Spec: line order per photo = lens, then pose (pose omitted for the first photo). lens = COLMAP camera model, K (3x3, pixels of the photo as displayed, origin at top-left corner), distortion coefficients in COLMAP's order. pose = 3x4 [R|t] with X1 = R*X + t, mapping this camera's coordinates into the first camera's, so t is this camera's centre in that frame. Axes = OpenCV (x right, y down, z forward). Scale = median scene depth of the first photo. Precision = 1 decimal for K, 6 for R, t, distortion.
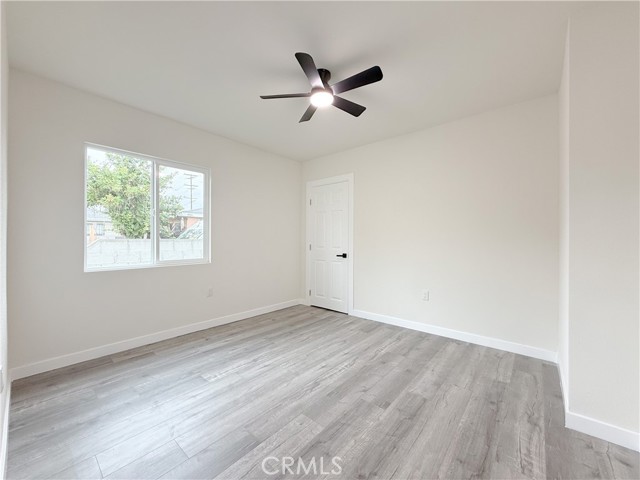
lens RADIAL K [[255.9, 0, 318.7], [0, 255.9, 240.2], [0, 0, 1]] dist [-0.001114, 0.000126]
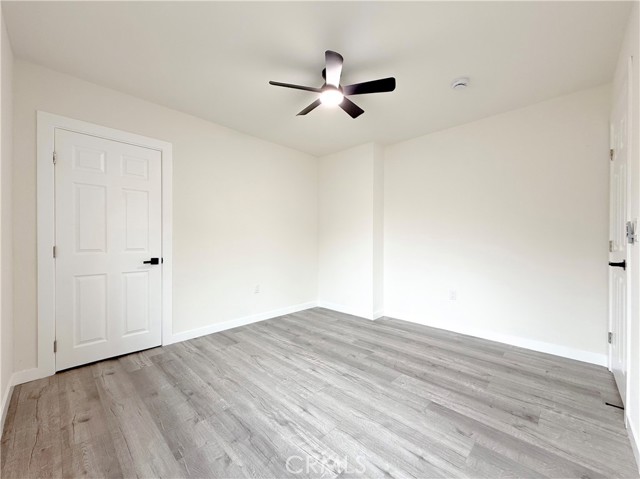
lens RADIAL K [[257.8, 0, 318.5], [0, 257.8, 242.6], [0, 0, 1]] dist [-0.000373, 0.000003]
pose [[0.061811, -0.010527, 0.998032, -0.893921], [-0.001941, 0.999941, 0.010667, 0.005664], [-0.998086, -0.002597, 0.061787, 0.879608]]
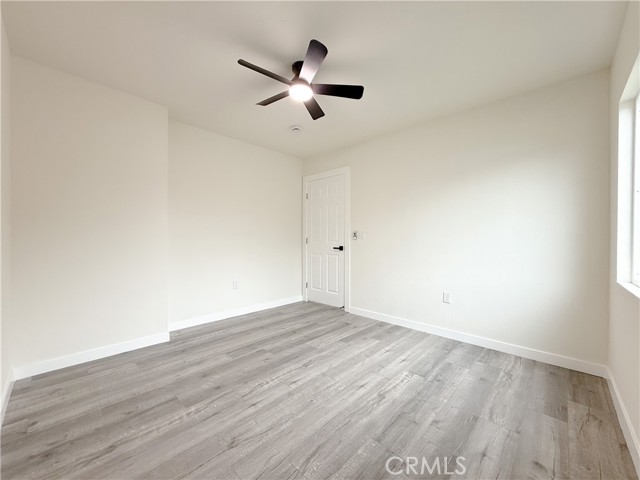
lens RADIAL K [[255.9, 0, 318.7], [0, 255.9, 240.2], [0, 0, 1]] dist [-0.001114, 0.000126]
pose [[-0.998534, -0.009336, 0.053309, -0.100124], [-0.008941, 0.999931, 0.007640, 0.006743], [-0.053377, 0.007152, -0.998549, 1.766515]]
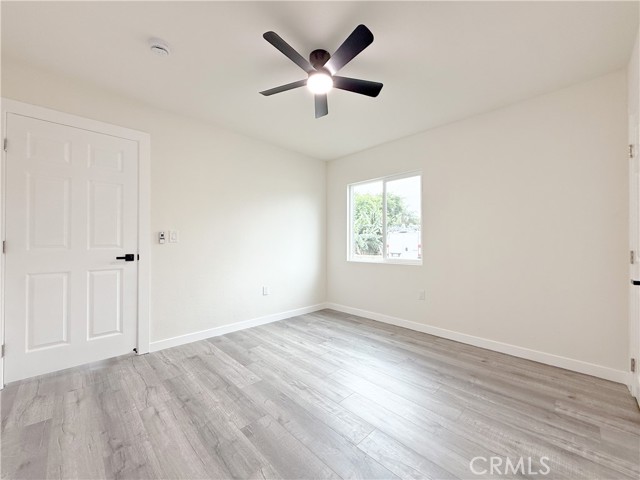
lens RADIAL K [[255.9, 0, 318.7], [0, 255.9, 240.2], [0, 0, 1]] dist [-0.001114, 0.000126]
pose [[-0.091809, -0.014775, -0.995667, 0.804703], [-0.003007, 0.999889, -0.014560, 0.012394], [0.995772, 0.001658, -0.091843, 0.962450]]
